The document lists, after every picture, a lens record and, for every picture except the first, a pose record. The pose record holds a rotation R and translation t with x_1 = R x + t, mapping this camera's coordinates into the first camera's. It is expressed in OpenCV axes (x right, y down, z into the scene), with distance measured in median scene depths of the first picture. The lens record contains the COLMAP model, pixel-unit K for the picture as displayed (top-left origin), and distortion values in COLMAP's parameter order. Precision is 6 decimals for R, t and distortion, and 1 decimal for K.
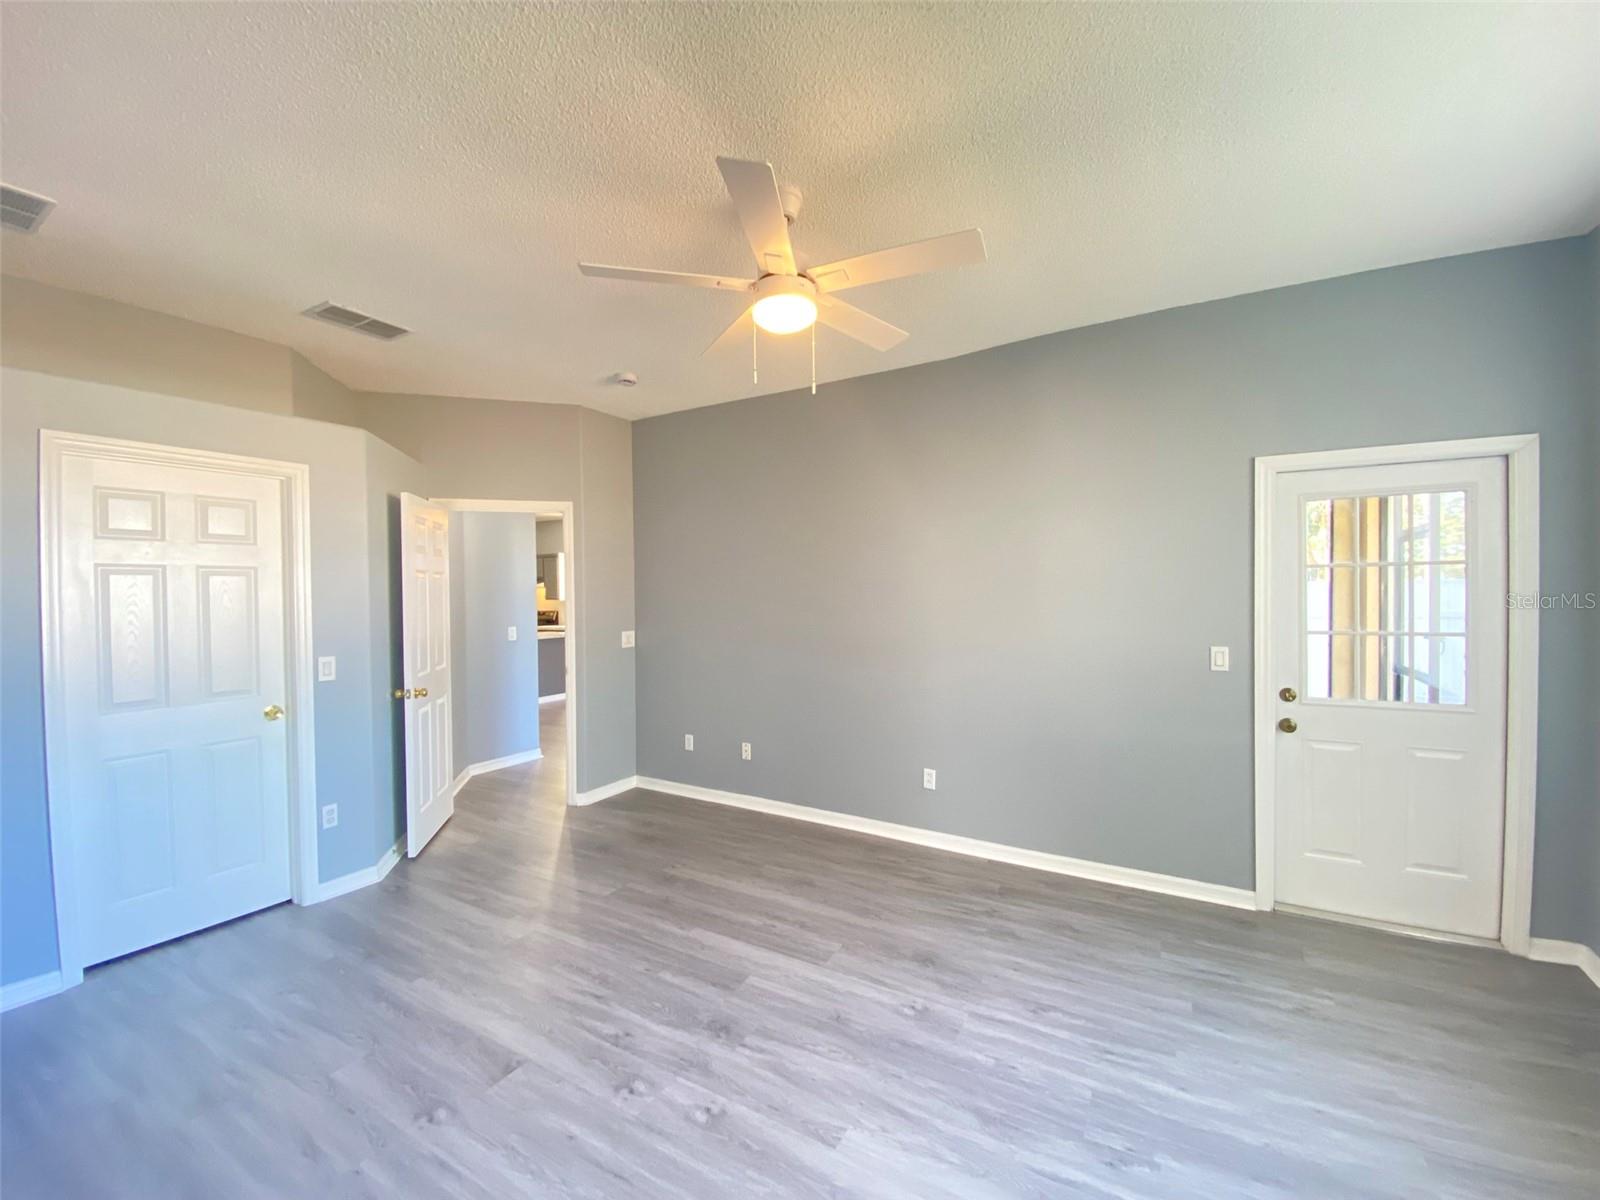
lens RADIAL K [[651.7, 0, 801.4], [0, 651.7, 598.8], [0, 0, 1]] dist [0.019879, -0.020938]
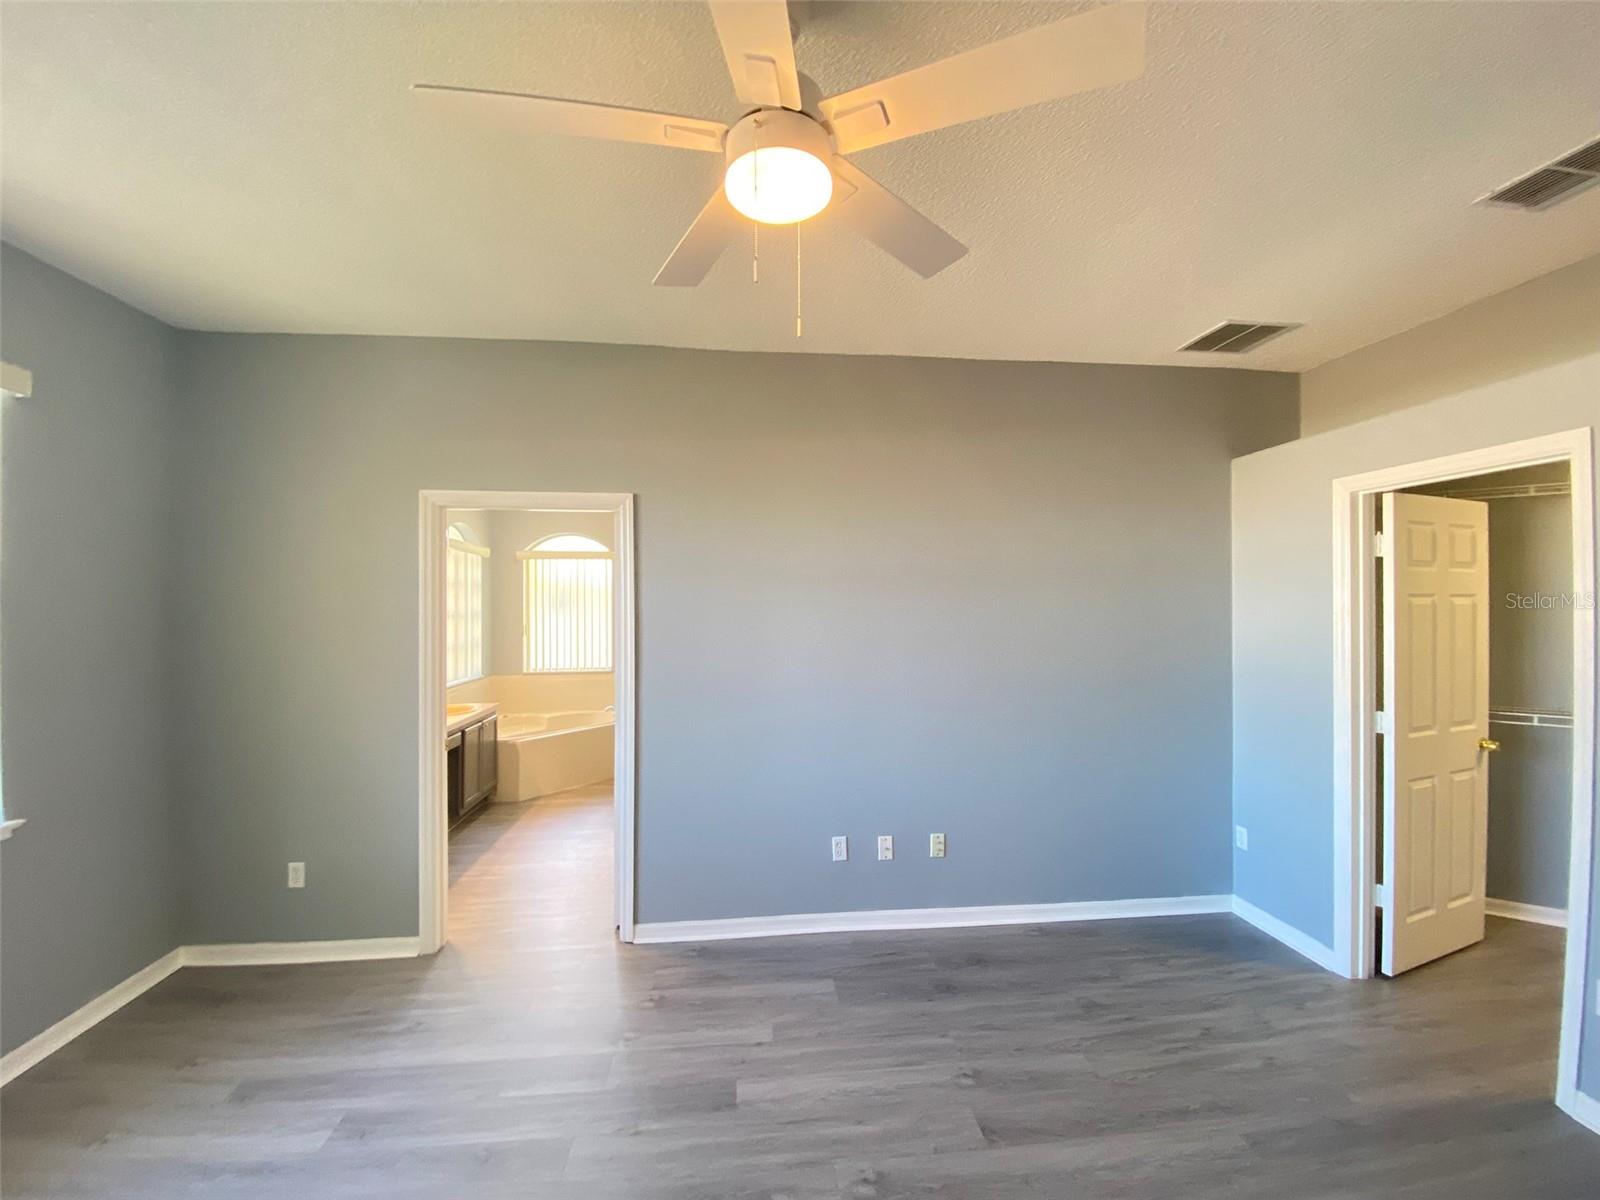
lens RADIAL K [[651.7, 0, 801.4], [0, 651.7, 598.8], [0, 0, 1]] dist [0.019879, -0.020938]
pose [[-0.801654, 0.005447, -0.597764, 0.265434], [0.001815, 0.999976, 0.006679, -0.050110], [0.597786, 0.004269, -0.801645, 1.253109]]
